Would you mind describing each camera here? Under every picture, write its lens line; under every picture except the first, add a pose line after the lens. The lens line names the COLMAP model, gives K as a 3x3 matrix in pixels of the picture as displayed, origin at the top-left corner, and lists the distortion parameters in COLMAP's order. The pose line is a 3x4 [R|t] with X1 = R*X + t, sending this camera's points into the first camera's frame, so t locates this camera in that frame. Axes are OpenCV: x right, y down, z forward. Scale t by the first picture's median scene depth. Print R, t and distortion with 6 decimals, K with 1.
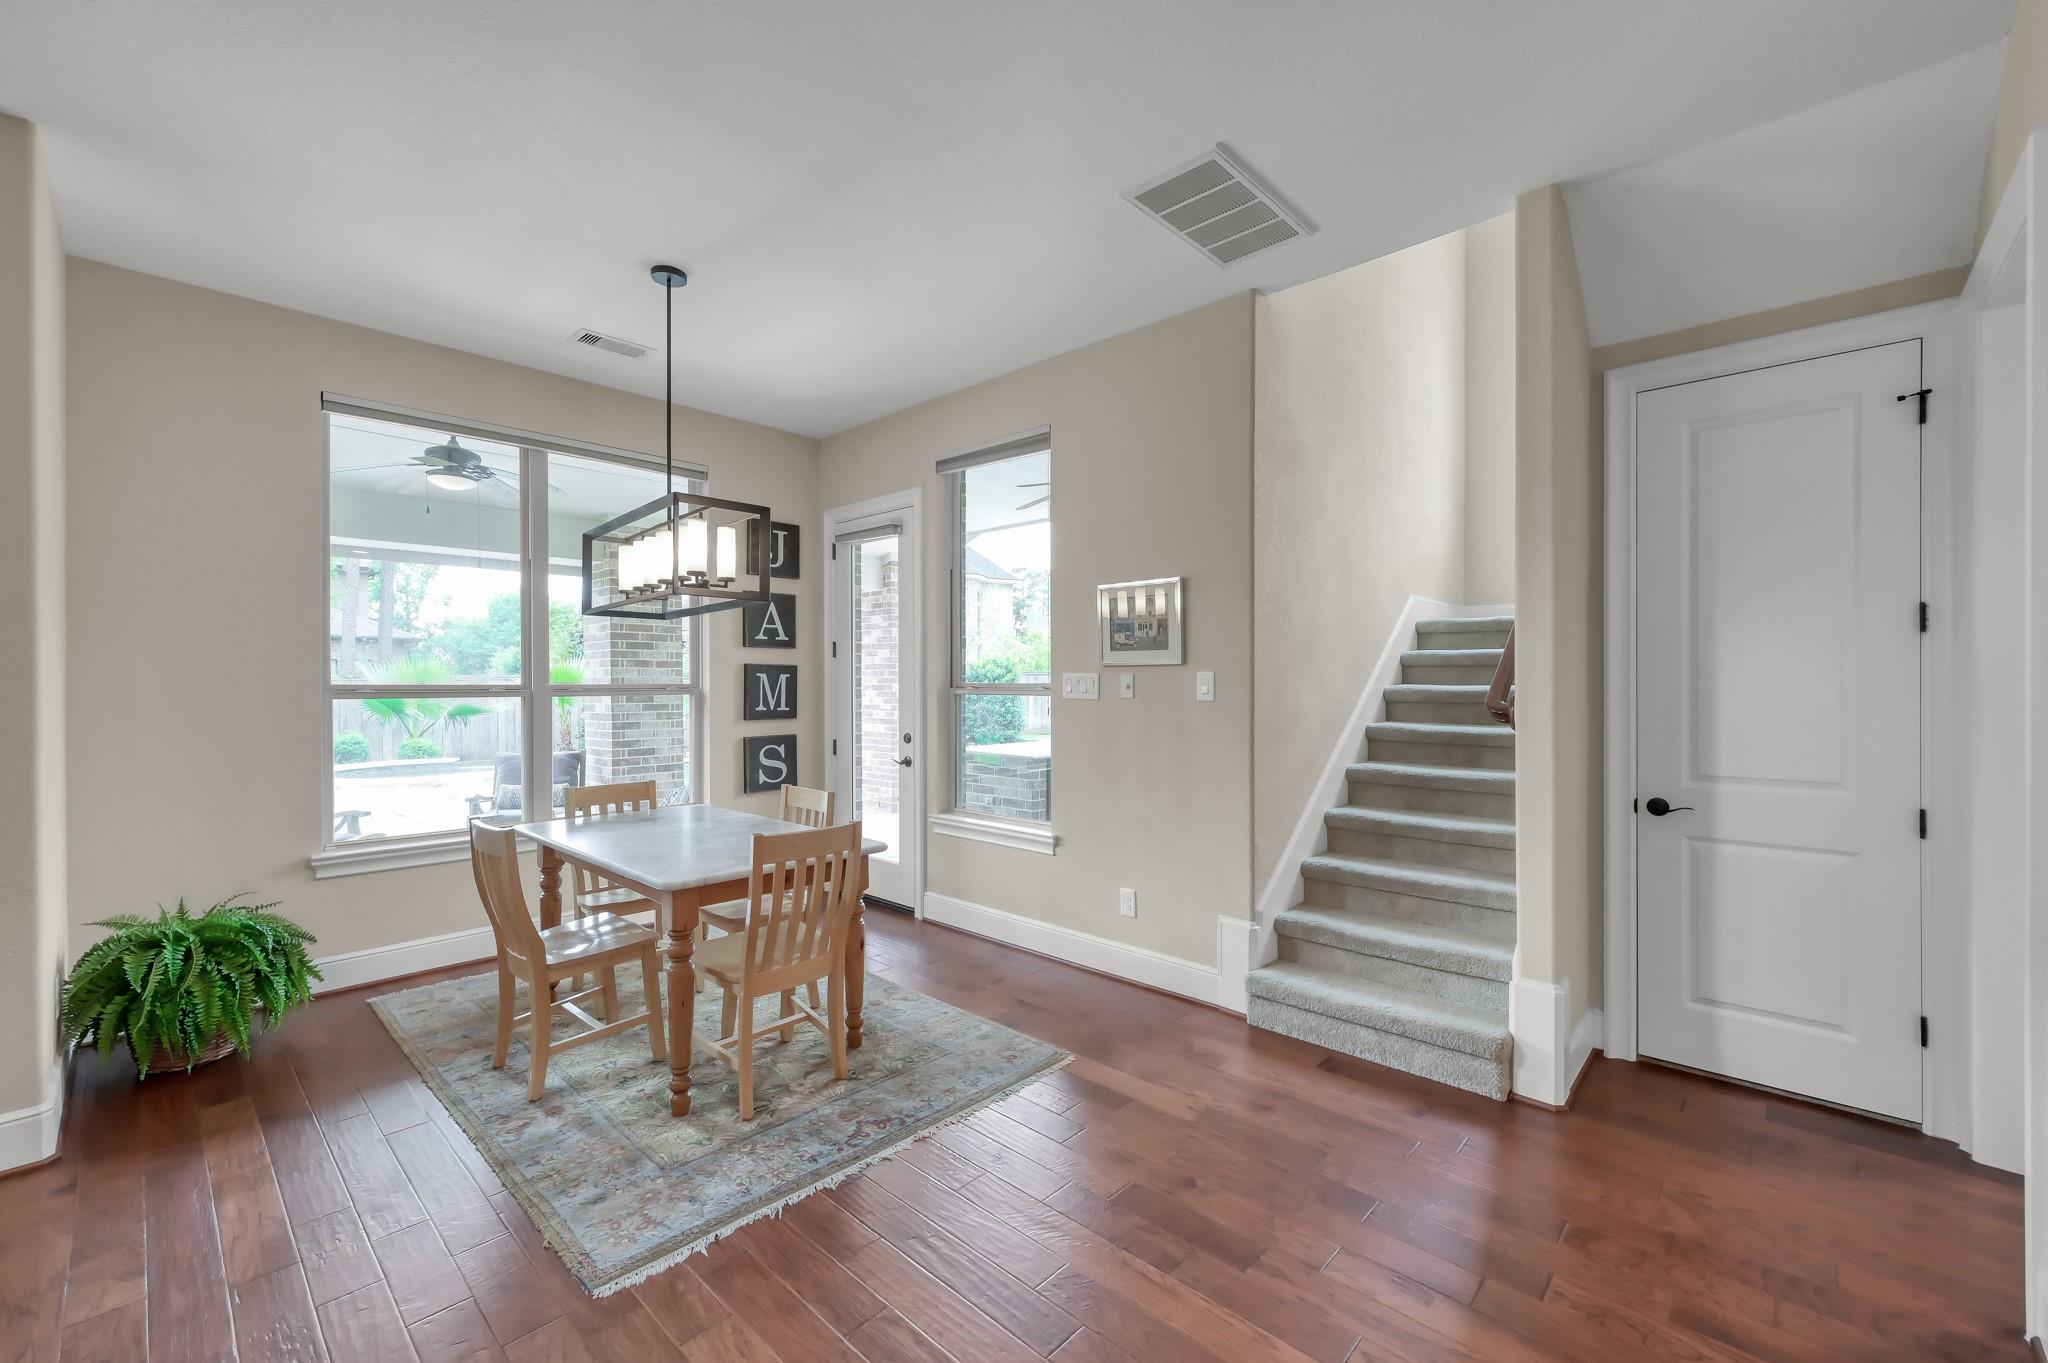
lens RADIAL K [[828.8, 0, 1032.7], [0, 828.8, 687.1], [0, 0, 1]] dist [0.013146, 0.000007]
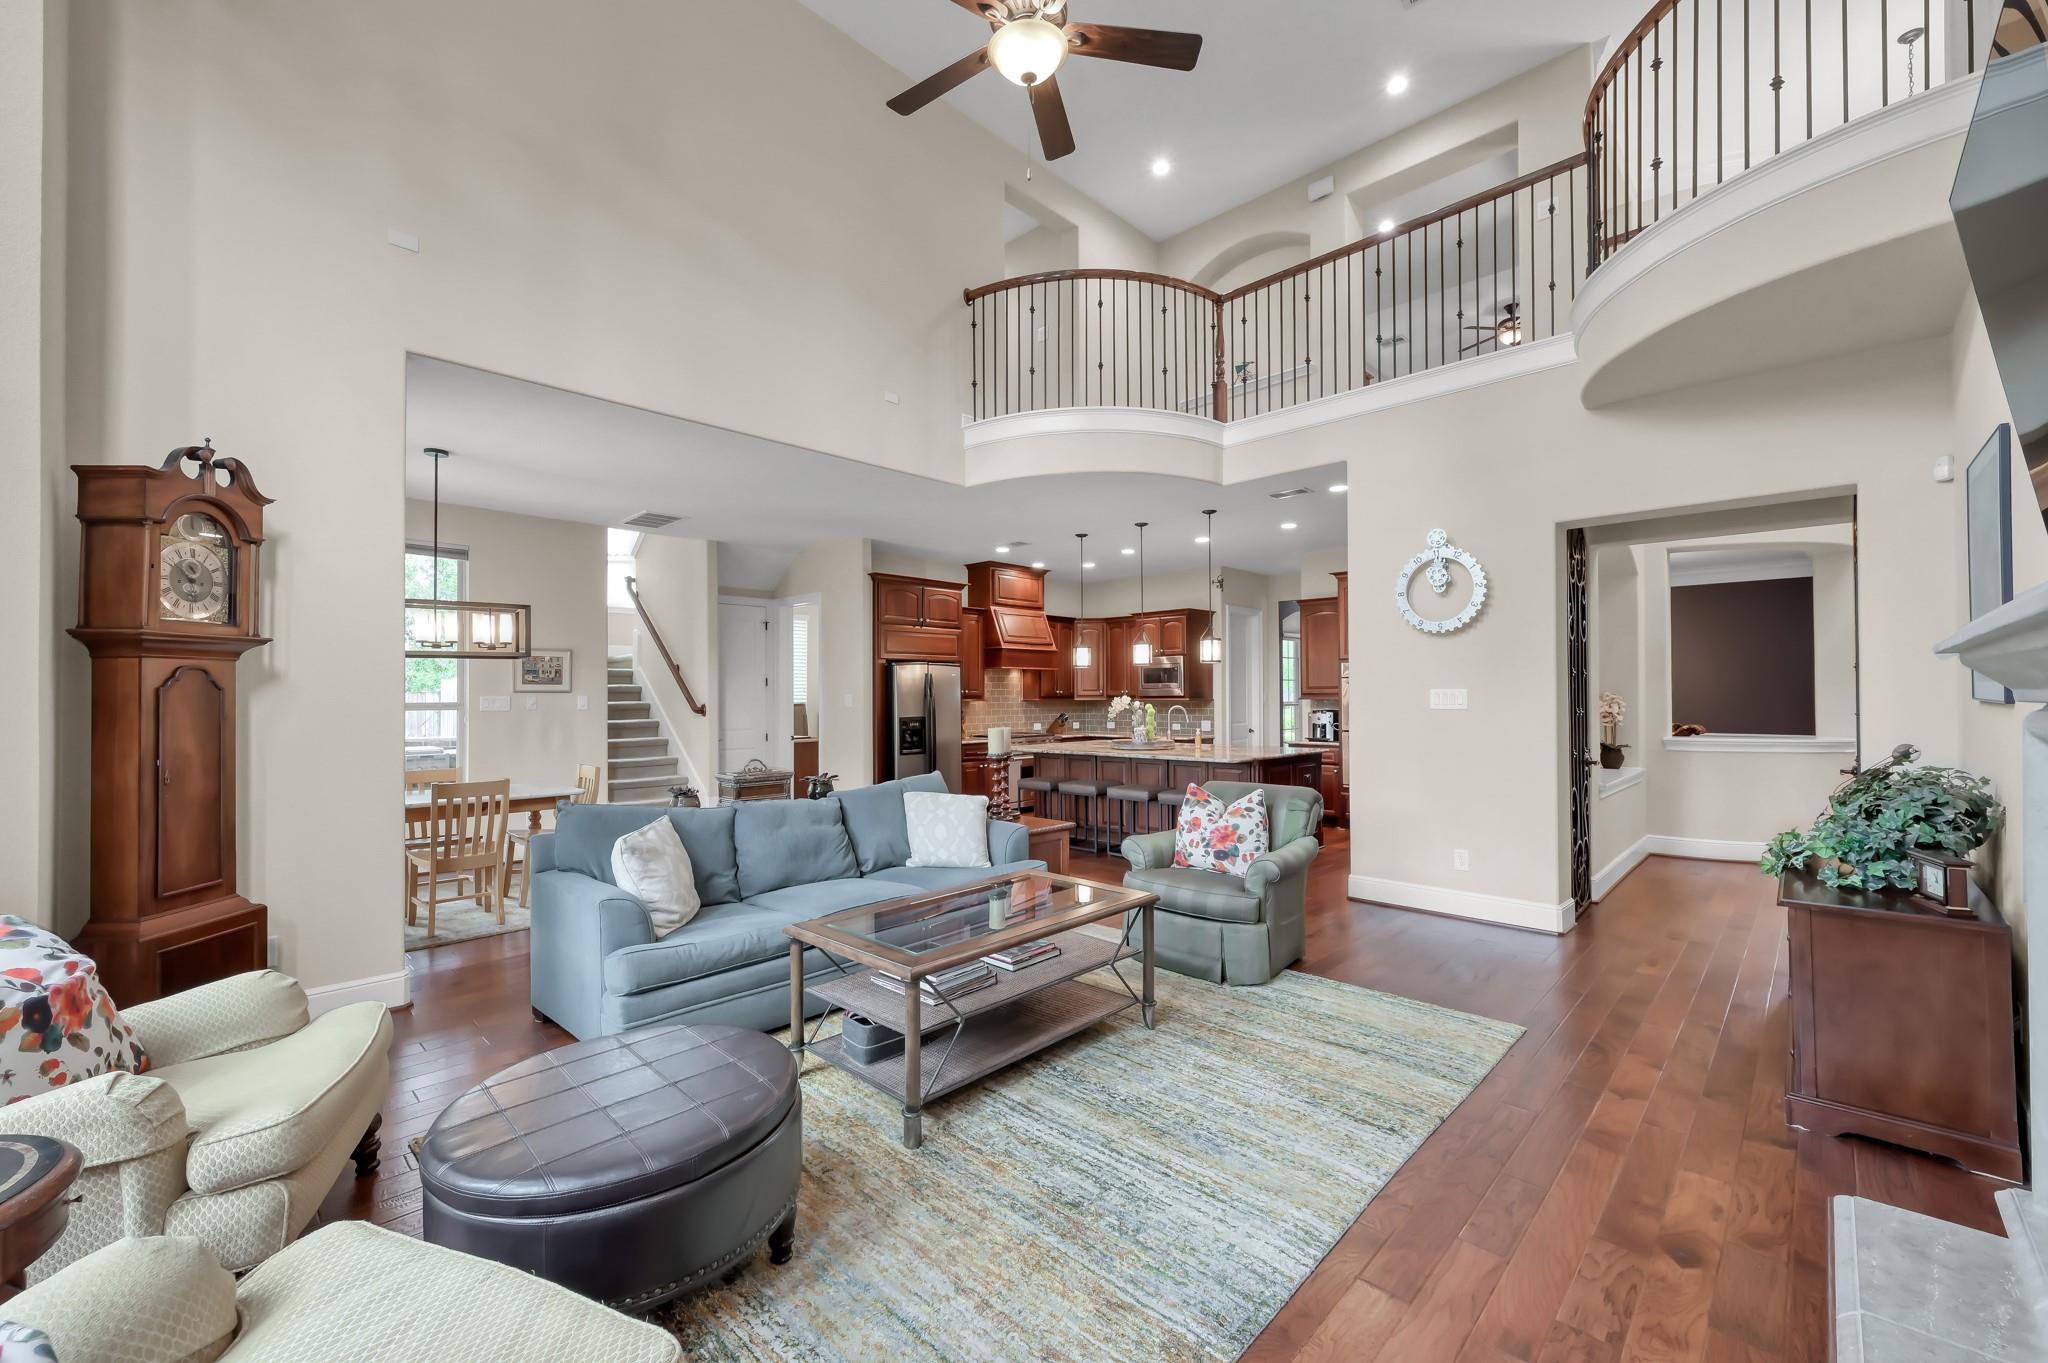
lens RADIAL K [[828.8, 0, 1032.7], [0, 828.8, 687.1], [0, 0, 1]] dist [0.013146, 0.000007]
pose [[0.017134, 0.012259, 0.999778, -2.267815], [0.012742, 0.999841, -0.012478, 0.000494], [-0.999772, 0.012953, 0.016975, -0.215835]]
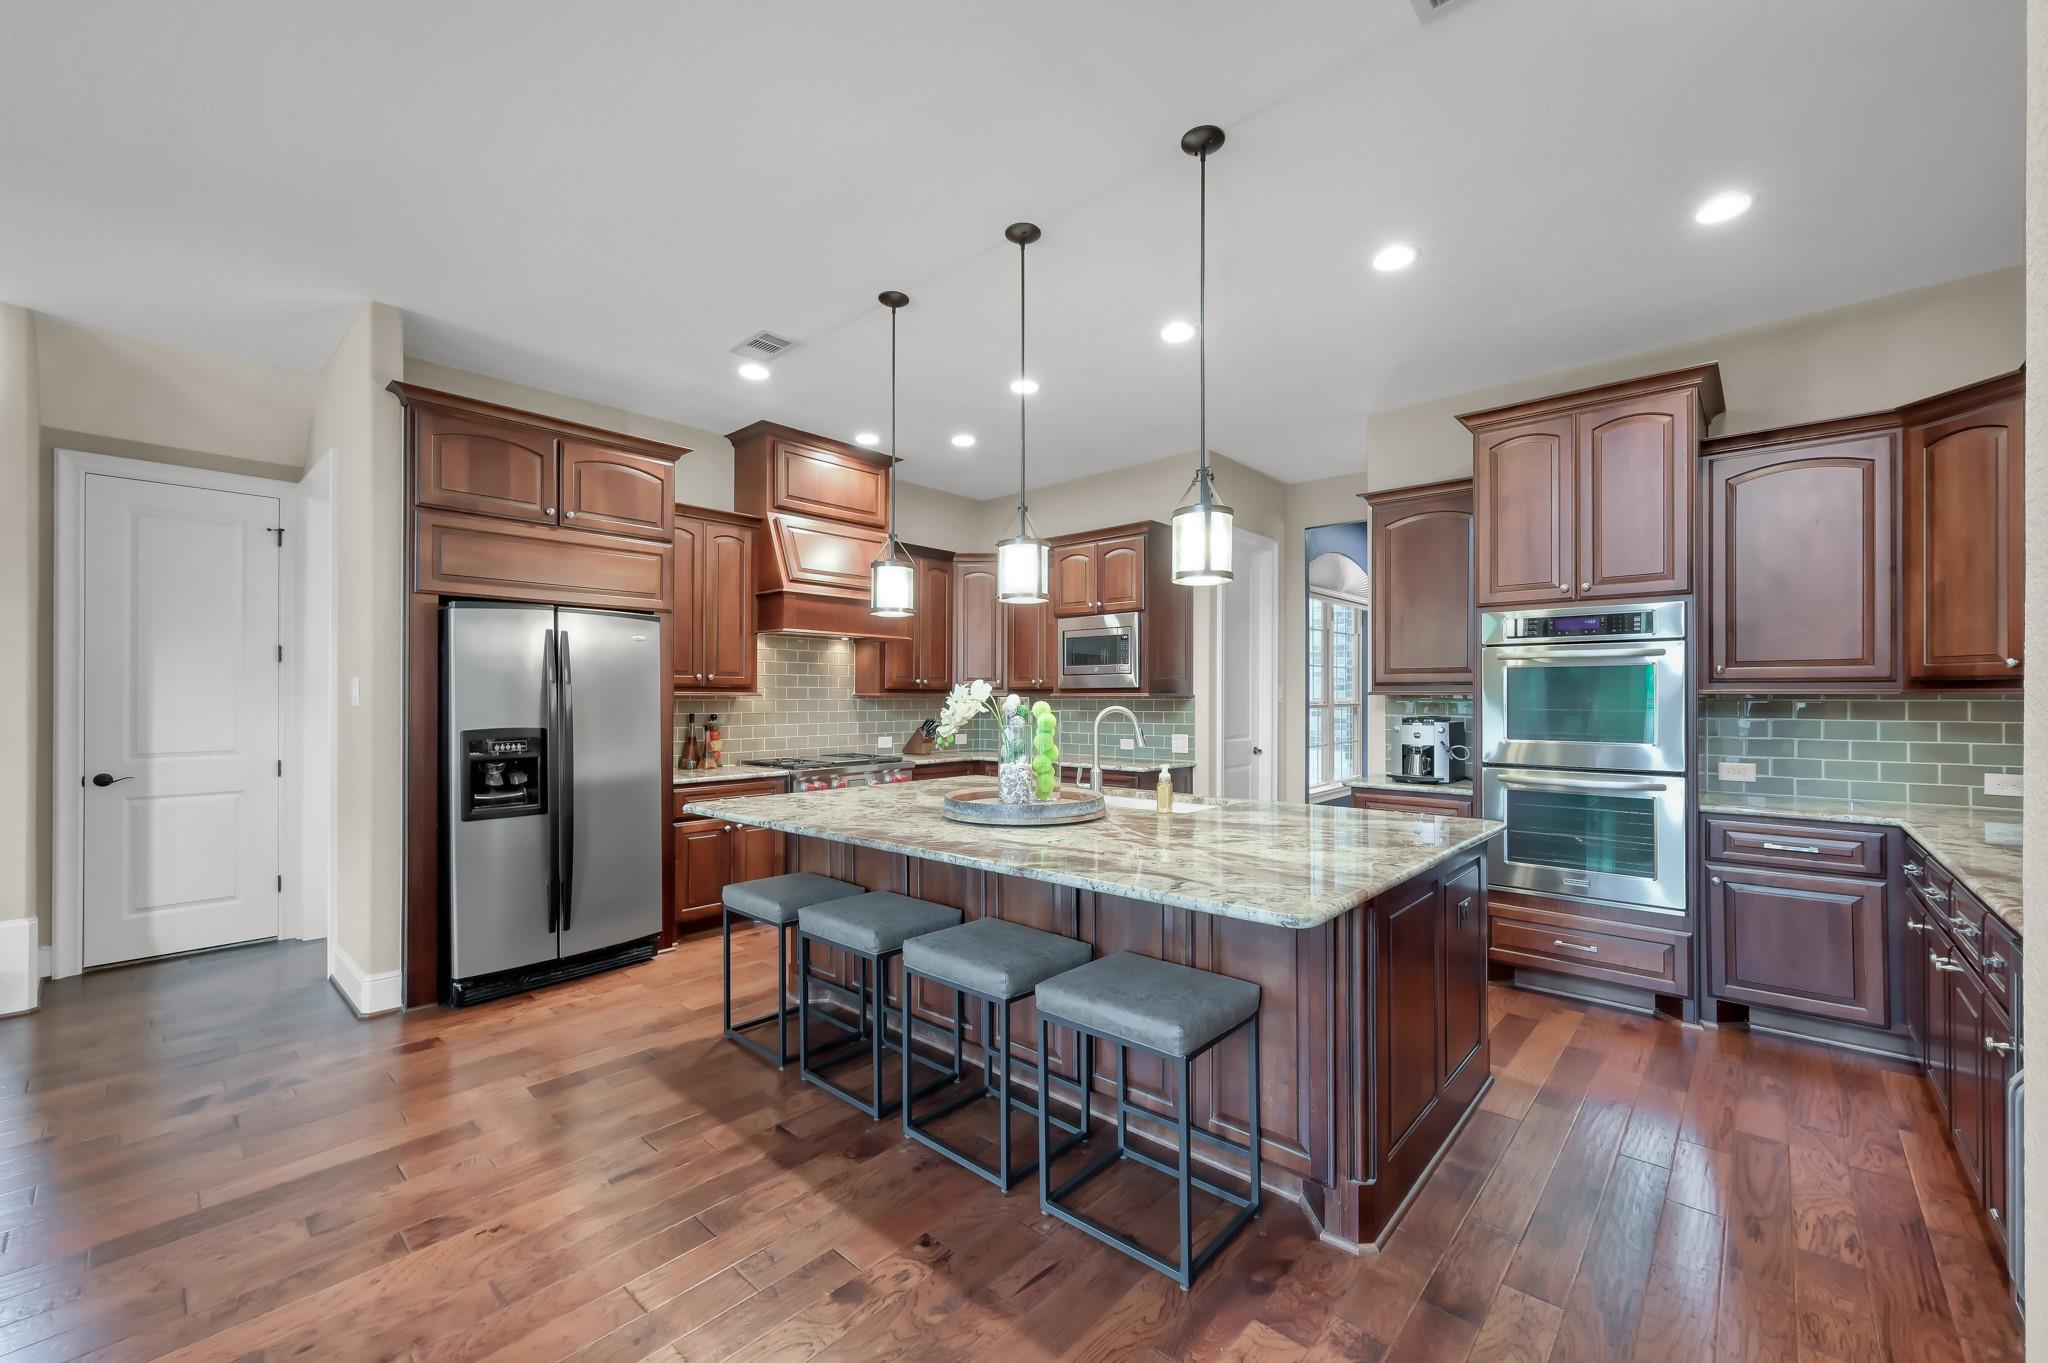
lens RADIAL K [[814.4, 0, 1032.2], [0, 814.4, 688.9], [0, 0, 1]] dist [0.000276, 0.000365]
pose [[-0.018948, 0.010421, 0.999766, -0.632260], [0.007311, 0.999920, -0.010284, 0.020103], [-0.999794, 0.007115, -0.019023, -0.509255]]
